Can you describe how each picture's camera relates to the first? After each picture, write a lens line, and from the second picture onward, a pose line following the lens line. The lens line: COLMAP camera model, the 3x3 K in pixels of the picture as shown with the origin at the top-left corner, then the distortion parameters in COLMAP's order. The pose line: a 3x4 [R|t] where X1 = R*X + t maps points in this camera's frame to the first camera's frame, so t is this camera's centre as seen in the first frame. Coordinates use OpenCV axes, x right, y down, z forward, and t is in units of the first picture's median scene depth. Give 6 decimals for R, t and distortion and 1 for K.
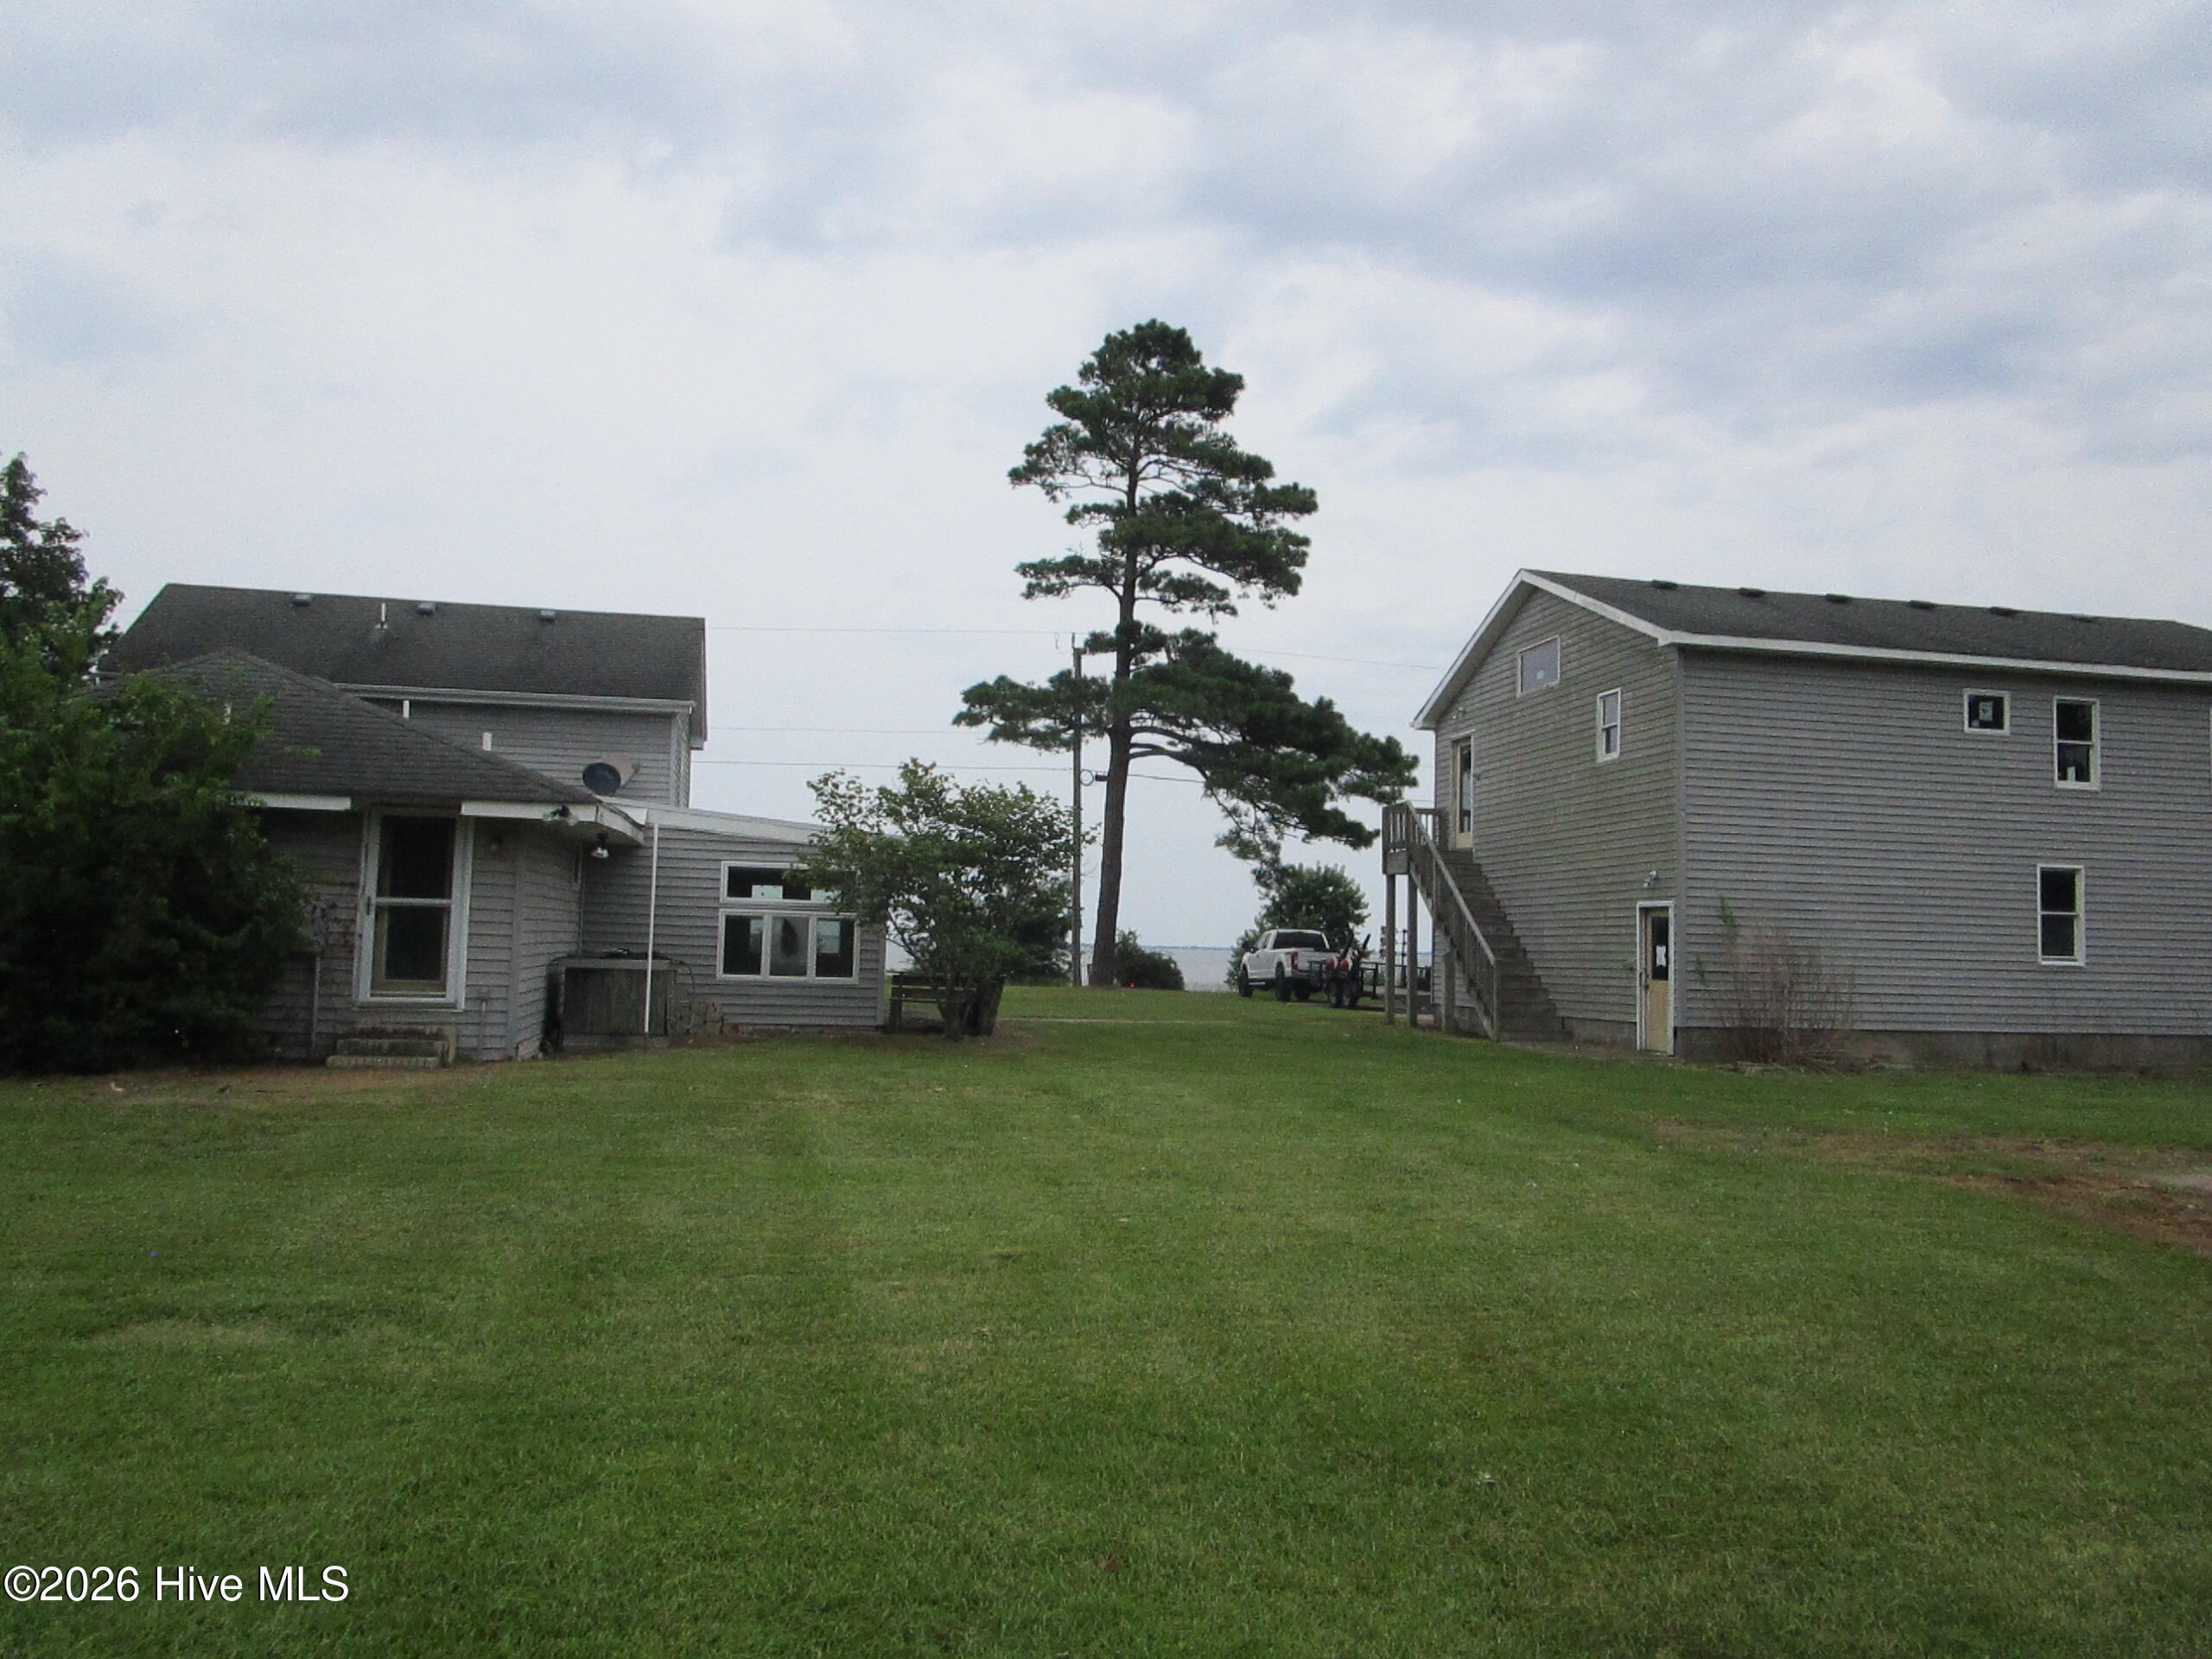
lens RADIAL K [[1586.8, 0, 1106.0], [0, 1586.8, 829.5], [0, 0, 1]] dist [-0.025011, 0.012338]
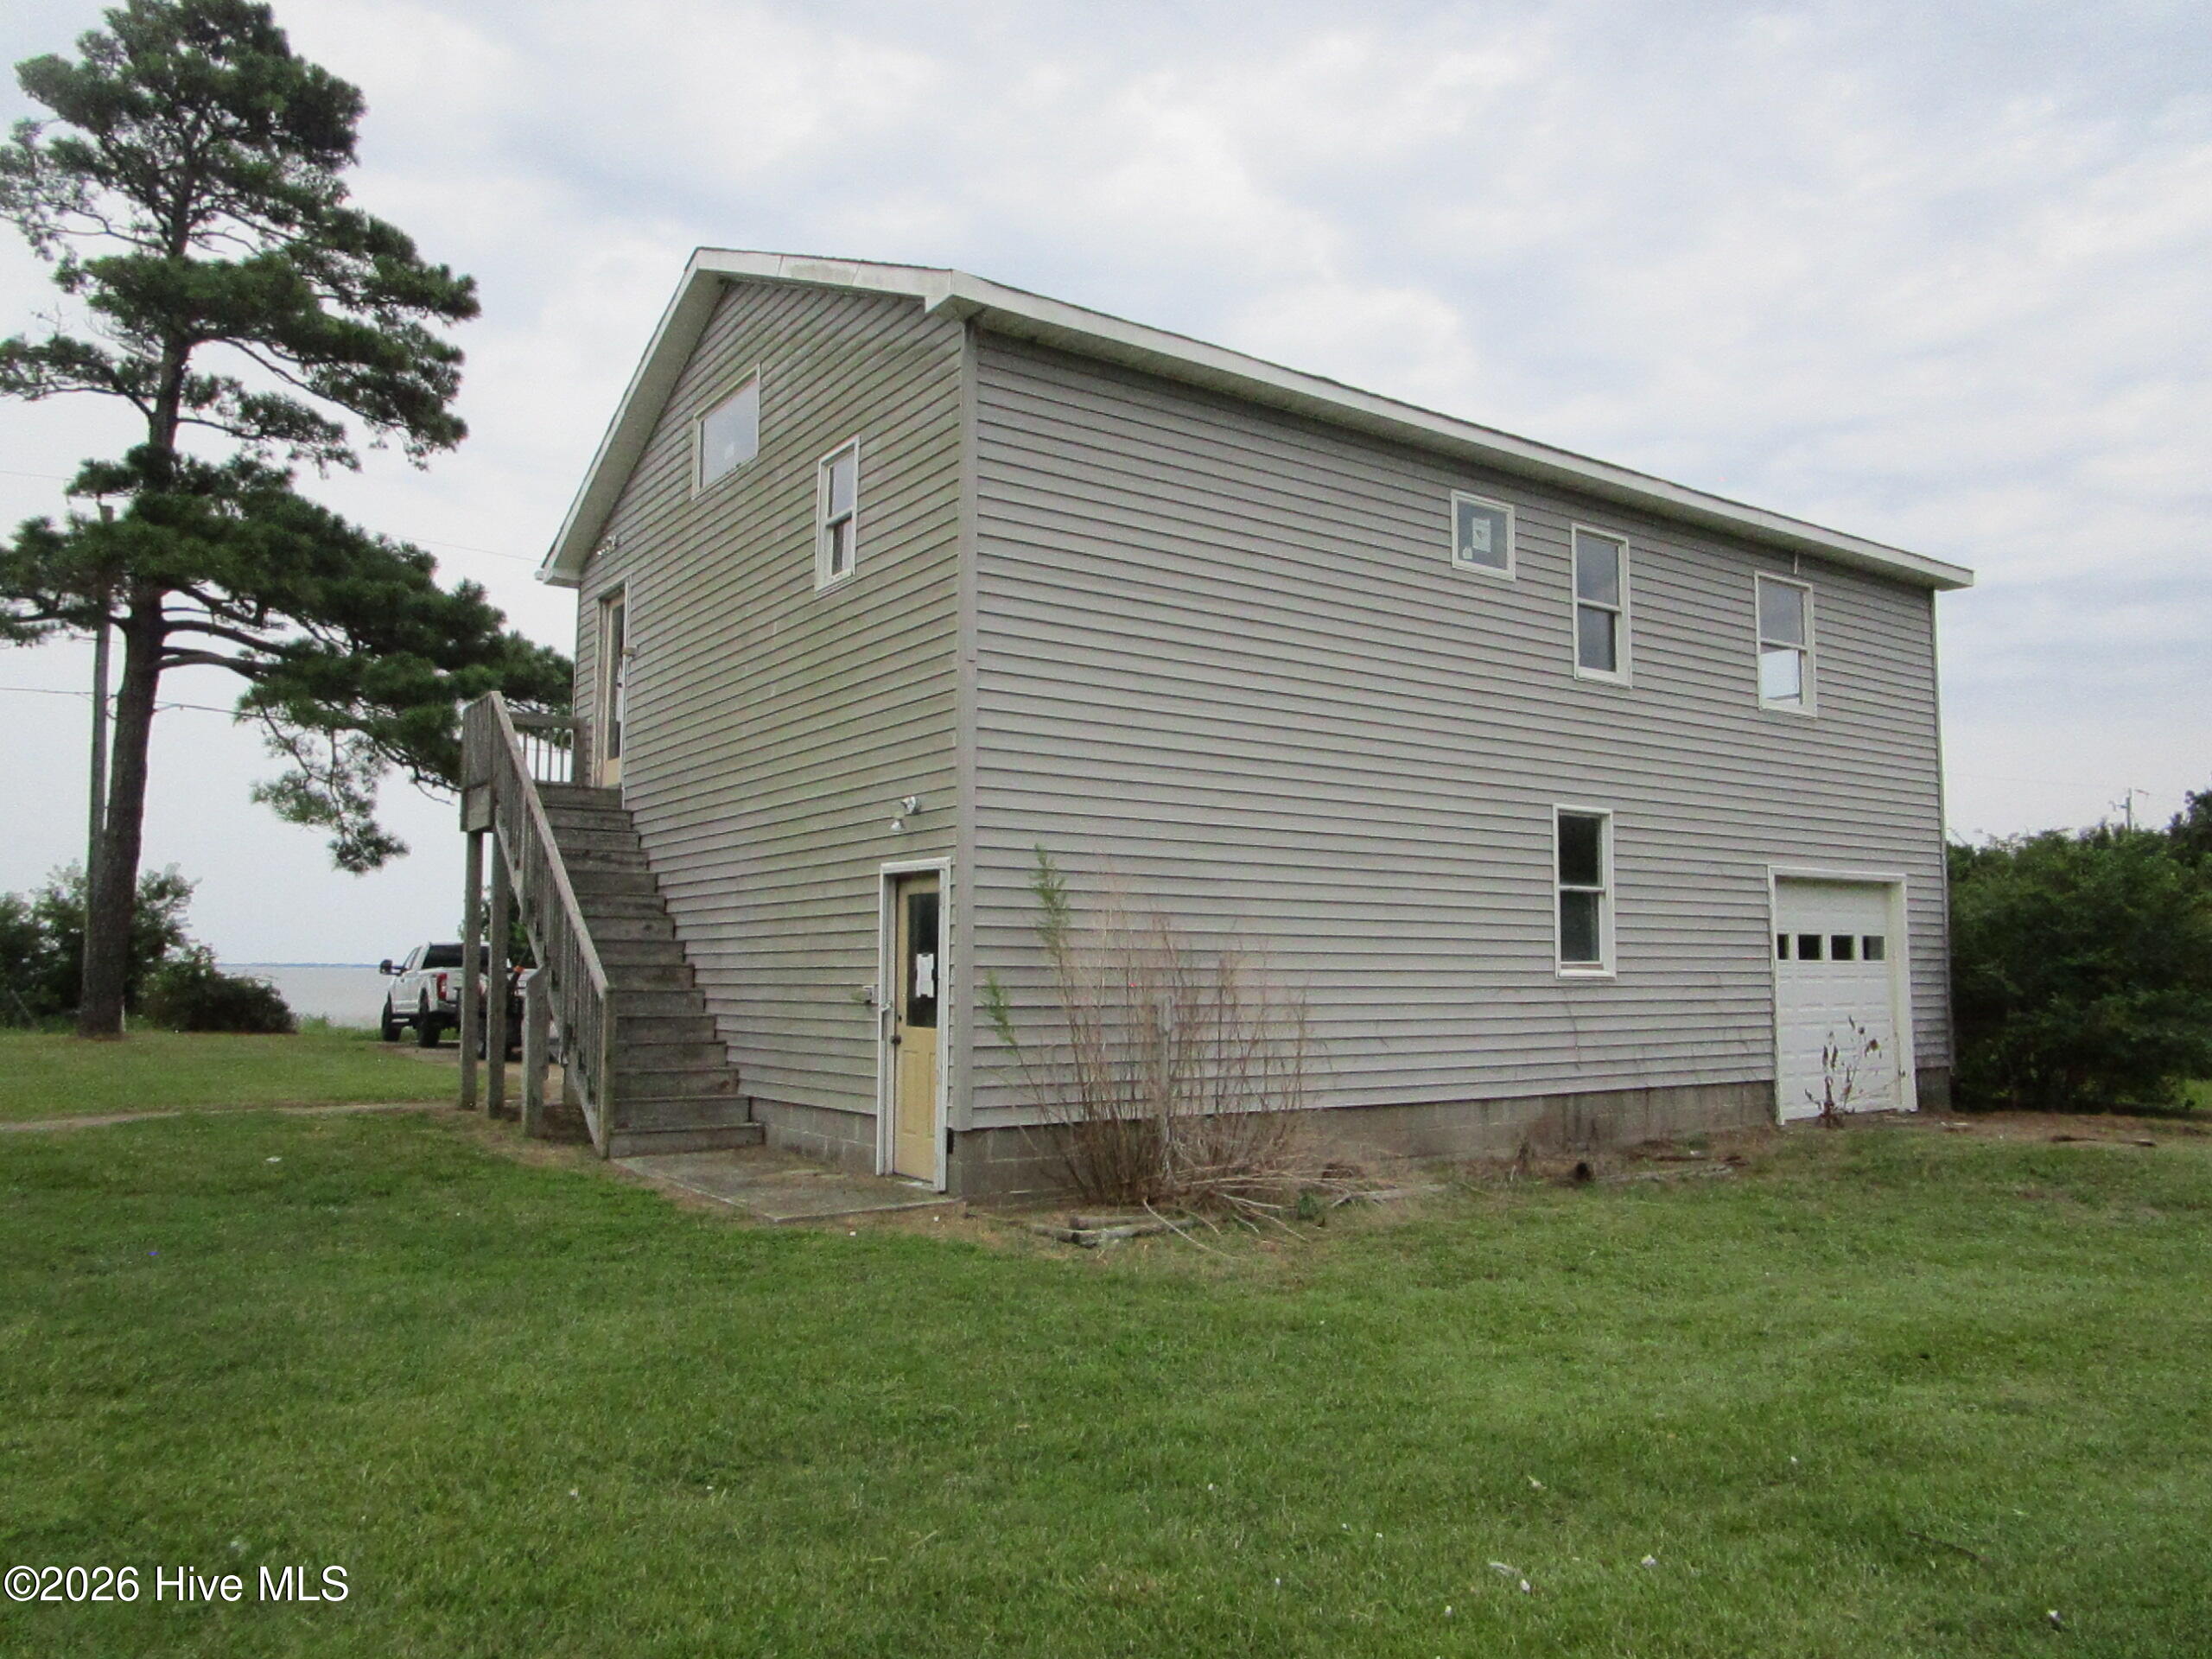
lens RADIAL K [[1583.0, 0, 1106.0], [0, 1583.0, 829.5], [0, 0, 1]] dist [-0.035988, 0.000629]
pose [[0.914042, 0.014902, 0.405346, 0.186228], [-0.011145, 0.999870, -0.011627, 0.036785], [-0.405467, 0.006110, 0.914089, 0.488075]]
